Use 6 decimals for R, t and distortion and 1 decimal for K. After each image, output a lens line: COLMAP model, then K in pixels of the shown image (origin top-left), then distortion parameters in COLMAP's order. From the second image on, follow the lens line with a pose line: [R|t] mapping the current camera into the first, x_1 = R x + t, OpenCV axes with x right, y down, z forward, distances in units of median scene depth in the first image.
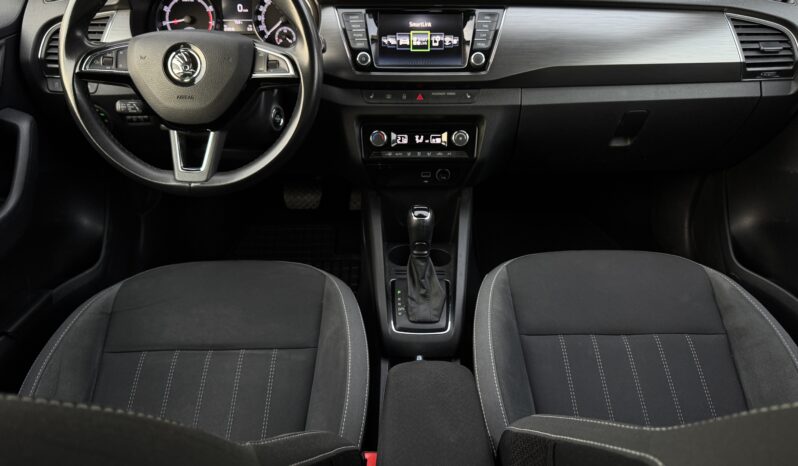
lens RADIAL K [[560.2, 0, 376.7], [0, 560.2, 245.6], [0, 0, 1]] dist [-0.011017, -0.028944]
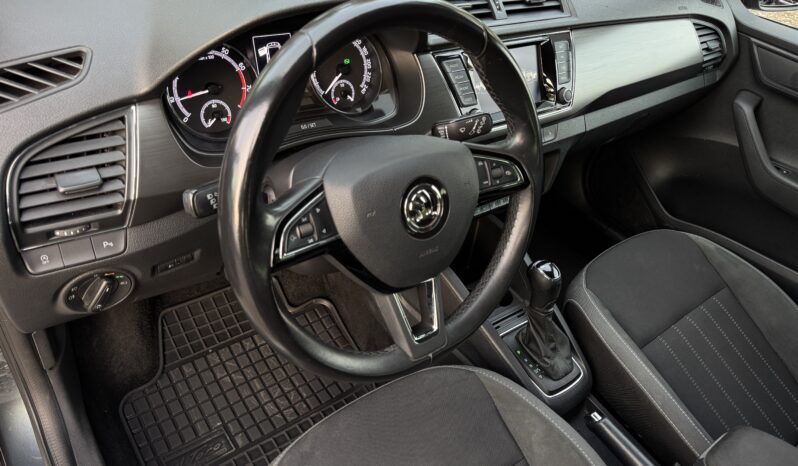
lens RADIAL K [[560.2, 0, 413.6], [0, 560.2, 254.9], [0, 0, 1]] dist [-0.011017, -0.028944]
pose [[0.789790, -0.302493, 0.533601, -0.585931], [0.216444, 0.951418, 0.218989, -0.337028], [-0.573920, -0.057460, 0.816893, 0.367422]]
